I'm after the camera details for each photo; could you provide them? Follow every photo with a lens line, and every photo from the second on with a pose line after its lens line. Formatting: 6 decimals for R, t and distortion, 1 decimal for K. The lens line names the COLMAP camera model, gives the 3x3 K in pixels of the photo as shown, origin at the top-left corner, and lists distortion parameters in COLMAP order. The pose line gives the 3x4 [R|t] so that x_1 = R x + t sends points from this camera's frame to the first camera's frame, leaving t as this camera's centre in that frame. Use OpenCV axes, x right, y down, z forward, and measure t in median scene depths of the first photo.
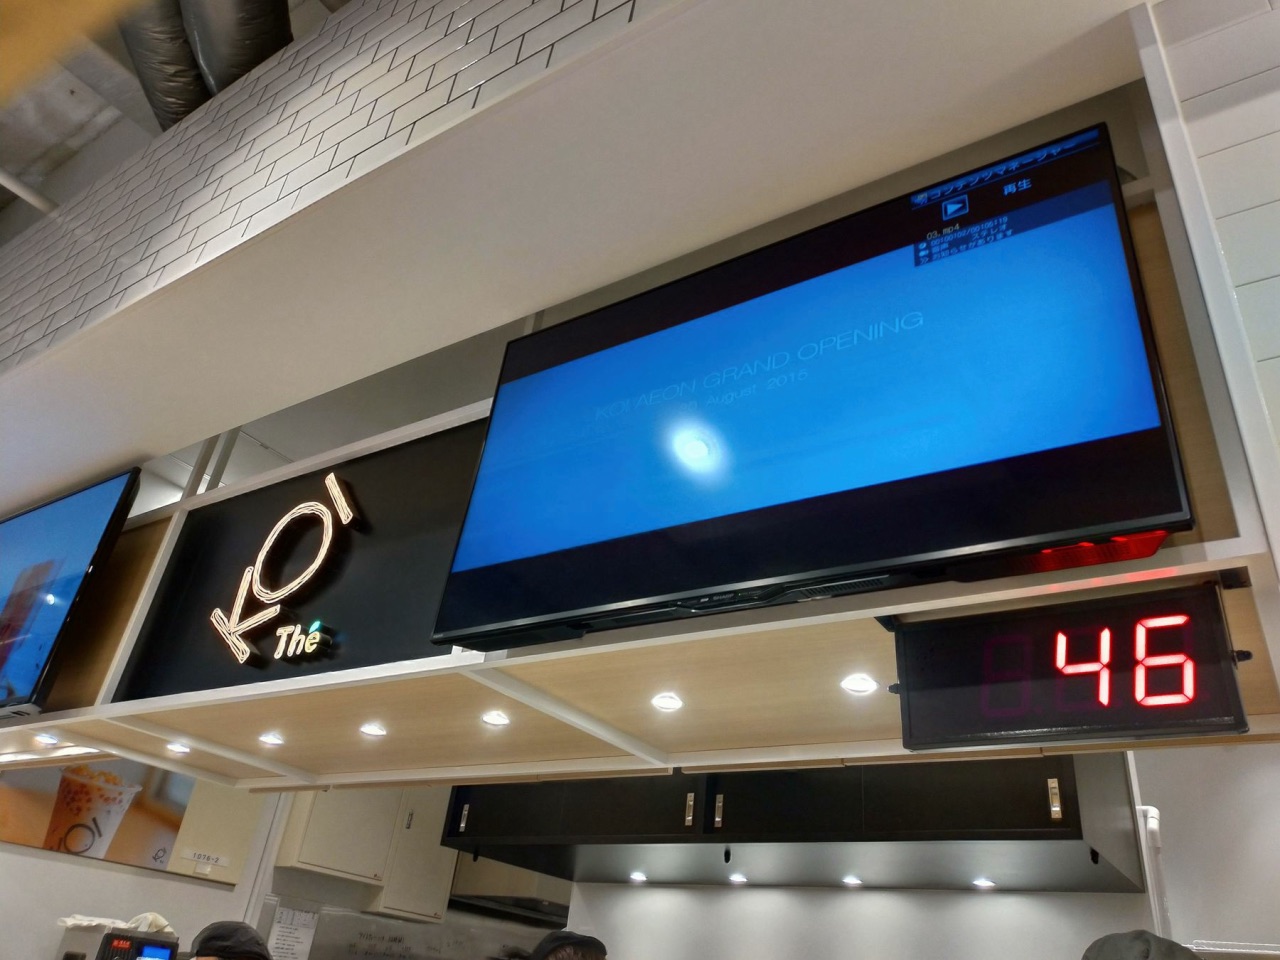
lens RADIAL K [[928.1, 0, 643.5], [0, 928.1, 477.8], [0, 0, 1]] dist [0.010156, 0.005153]
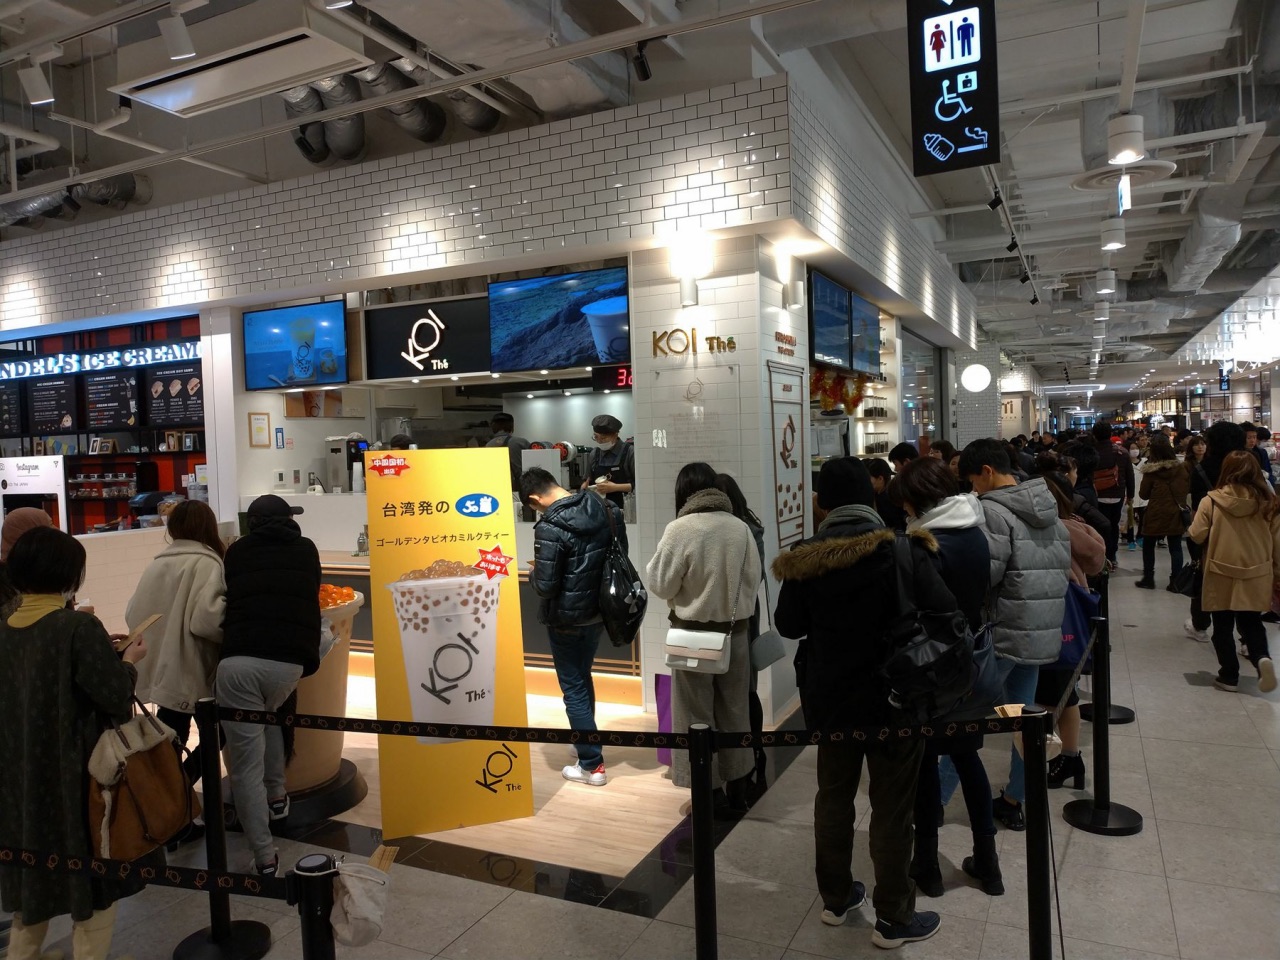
lens RADIAL K [[928.1, 0, 638.7], [0, 928.1, 477.5], [0, 0, 1]] dist [0.010156, 0.005153]
pose [[0.979758, -0.147267, 0.135601, -0.150746], [0.050665, 0.837728, 0.543732, -1.280242], [-0.193670, -0.525855, 0.828232, -2.207810]]
